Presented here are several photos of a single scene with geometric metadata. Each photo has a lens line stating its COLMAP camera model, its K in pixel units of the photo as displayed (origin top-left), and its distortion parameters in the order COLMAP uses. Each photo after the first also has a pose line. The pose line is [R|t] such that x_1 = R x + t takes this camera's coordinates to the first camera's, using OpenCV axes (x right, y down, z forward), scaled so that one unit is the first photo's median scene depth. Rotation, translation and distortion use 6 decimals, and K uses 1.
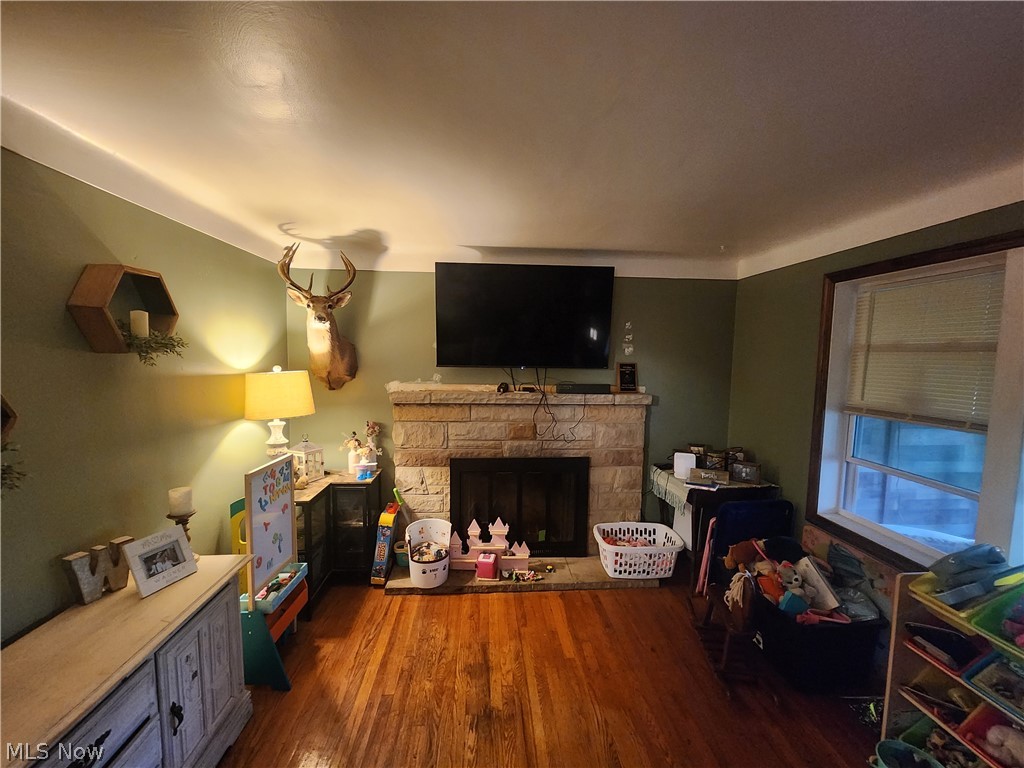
lens RADIAL K [[416.8, 0, 512.8], [0, 416.8, 388.0], [0, 0, 1]] dist [0.000191, -0.000106]
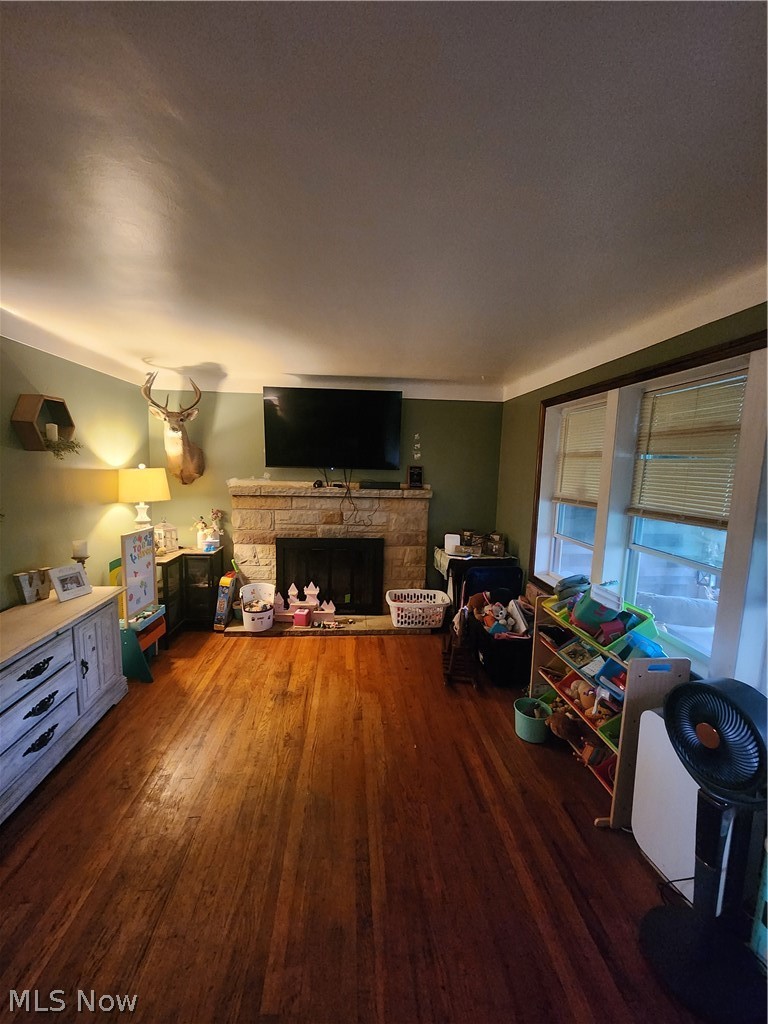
lens RADIAL K [[416.8, 0, 380.5], [0, 416.8, 512.5], [0, 0, 1]] dist [0.000191, -0.000106]
pose [[0.999939, 0.009622, 0.005381, 0.190964], [-0.009804, 0.999343, 0.034887, 0.046676], [-0.005041, -0.034938, 0.999377, -0.340593]]
